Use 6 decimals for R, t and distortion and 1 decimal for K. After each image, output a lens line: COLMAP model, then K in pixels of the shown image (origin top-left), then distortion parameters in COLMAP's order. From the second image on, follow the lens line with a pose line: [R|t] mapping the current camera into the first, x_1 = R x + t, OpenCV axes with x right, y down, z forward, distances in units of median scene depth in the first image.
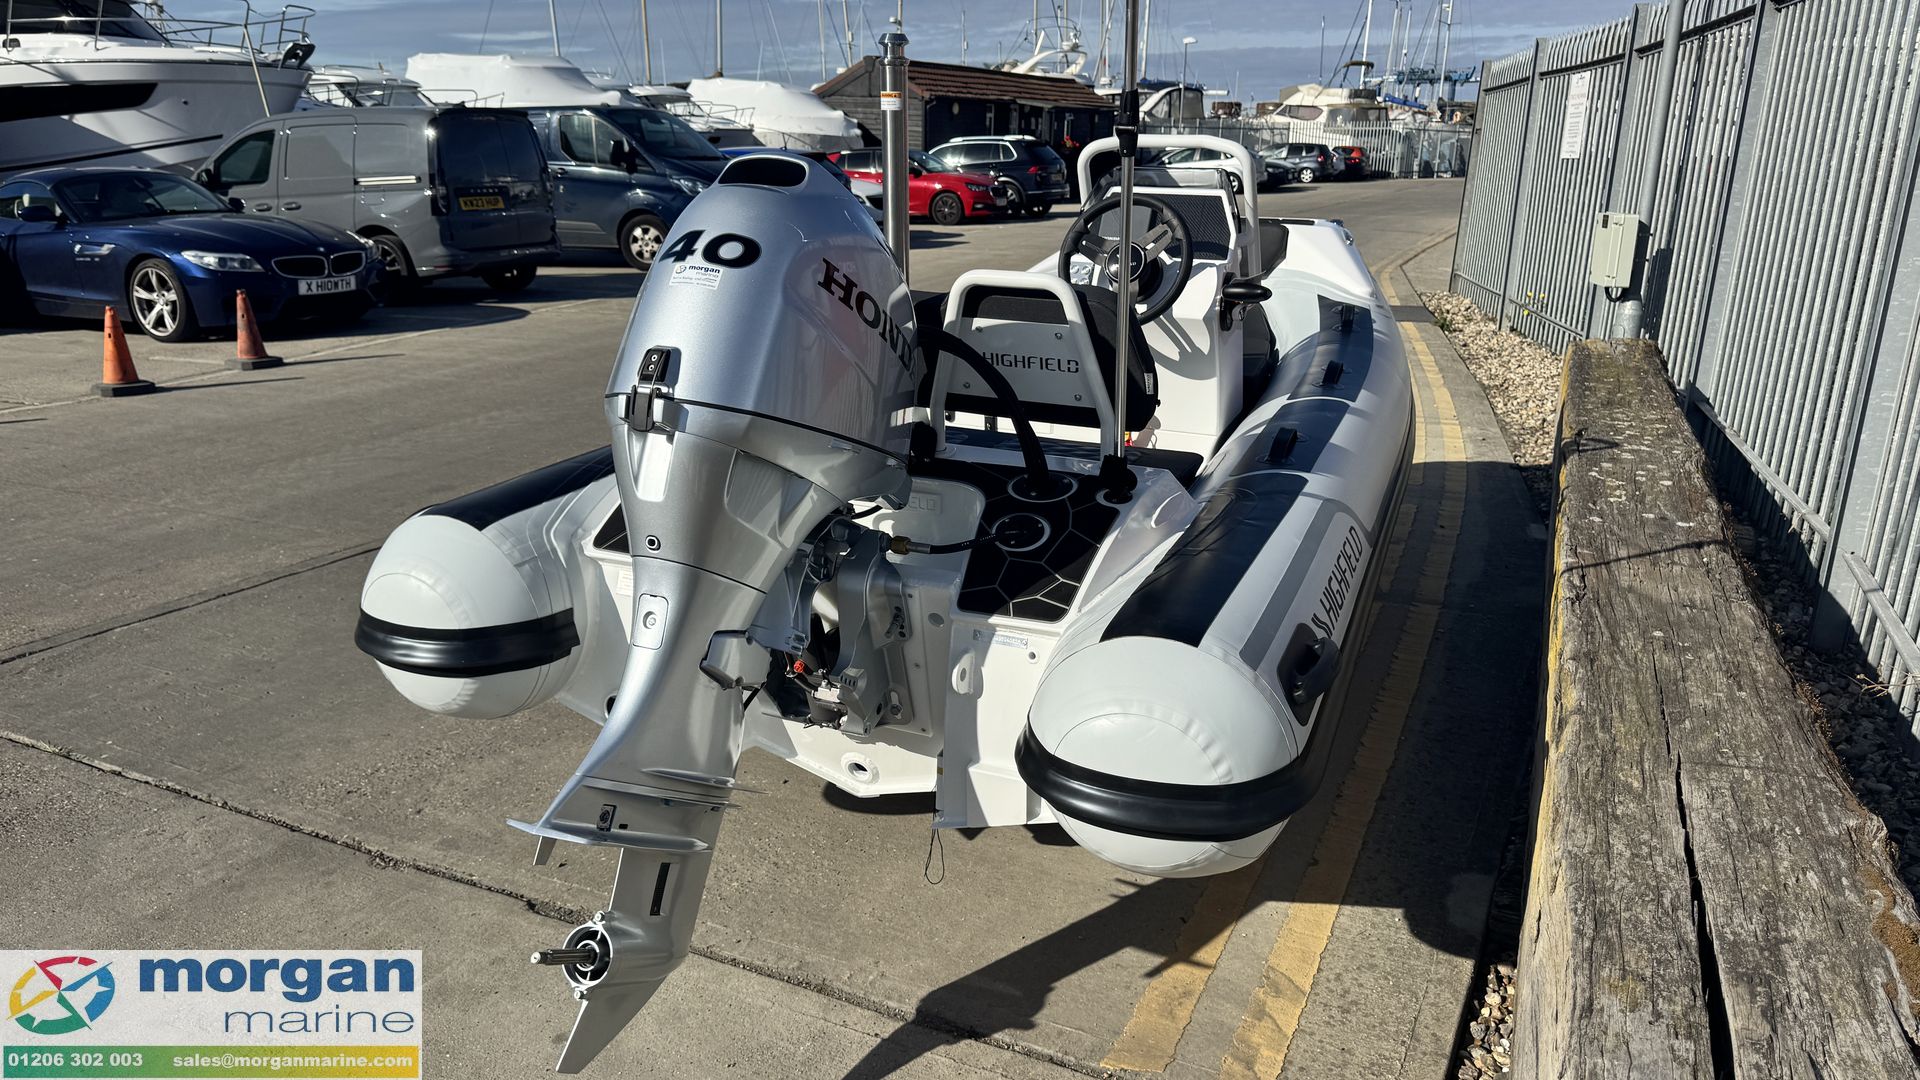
lens RADIAL K [[1339.4, 0, 964.0], [0, 1339.4, 549.1], [0, 0, 1]] dist [0.088134, -0.121152]
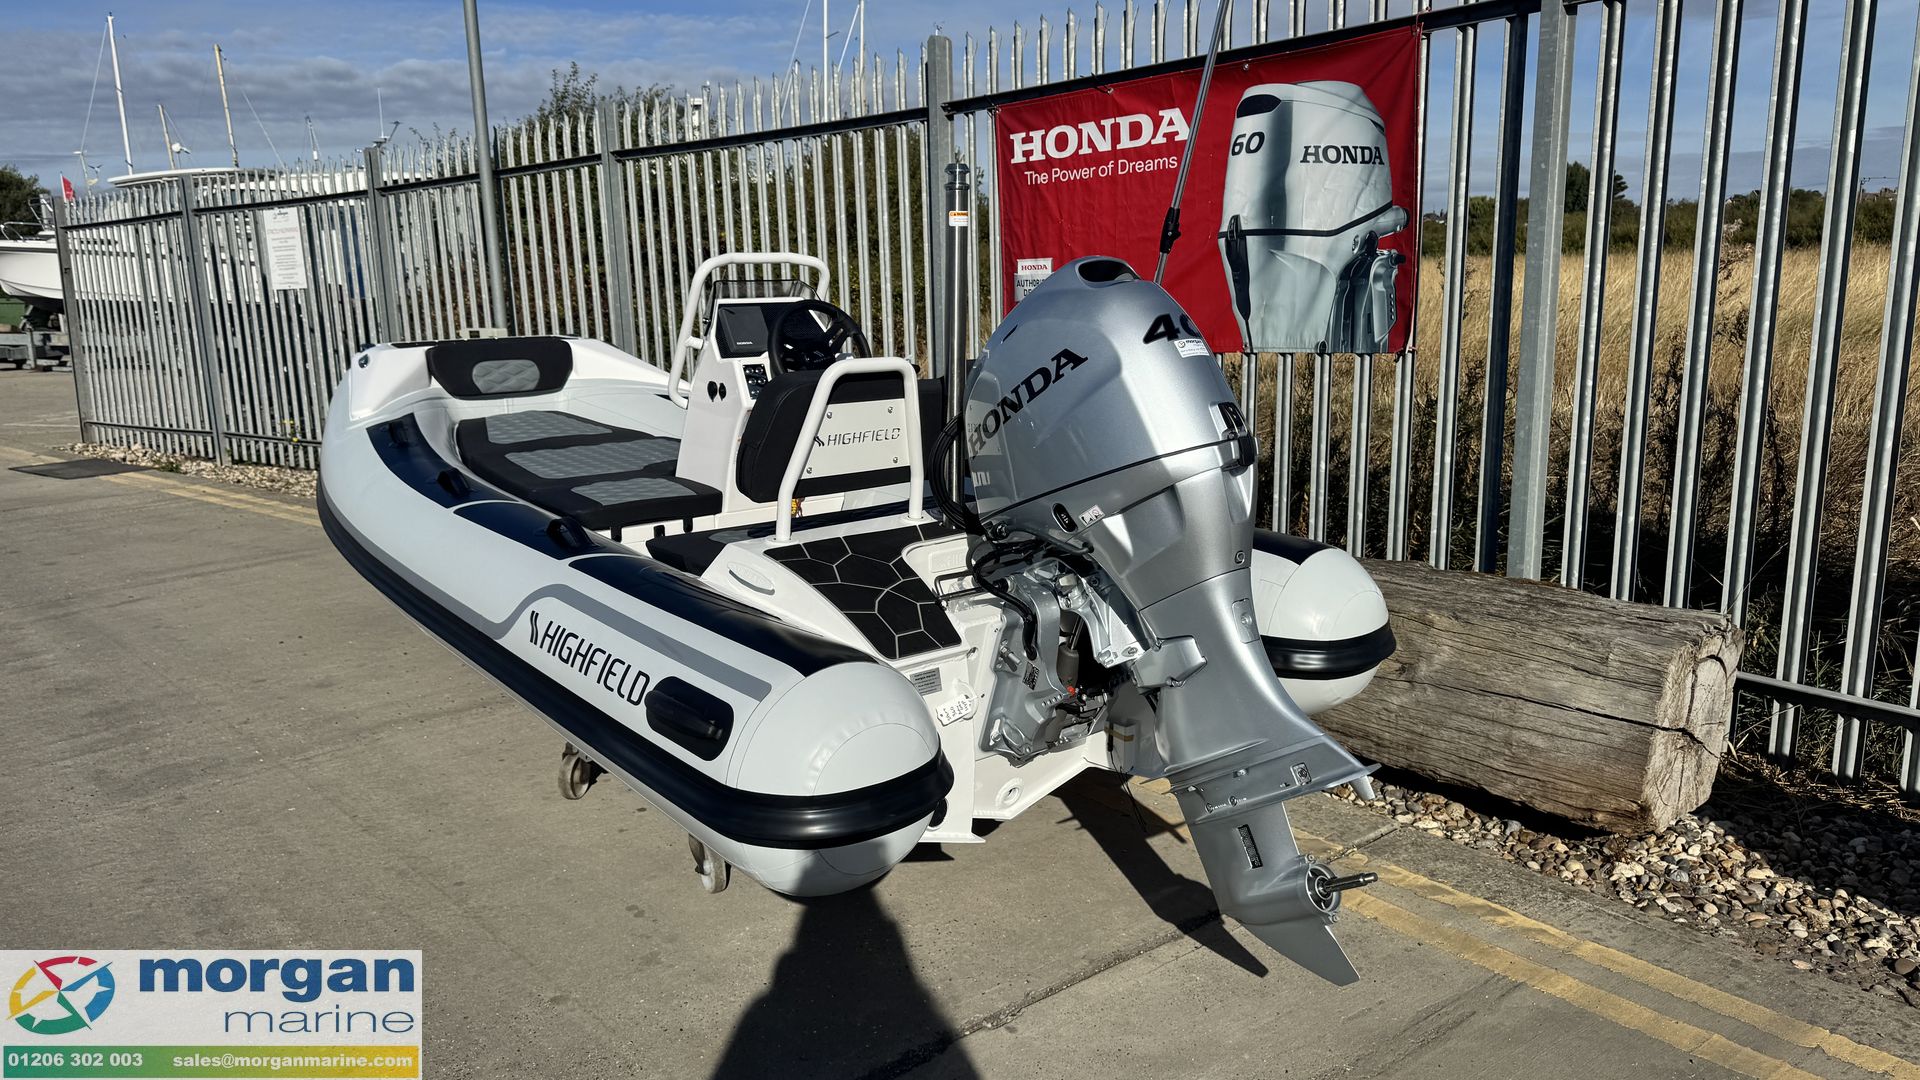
lens RADIAL K [[1339.4, 0, 936.2], [0, 1339.4, 534.0], [0, 0, 1]] dist [0.088134, -0.121152]
pose [[0.460791, -0.201593, 0.864310, -0.162926], [0.292824, 0.953860, 0.066367, -0.021545], [-0.837810, 0.222510, 0.498561, 0.069459]]
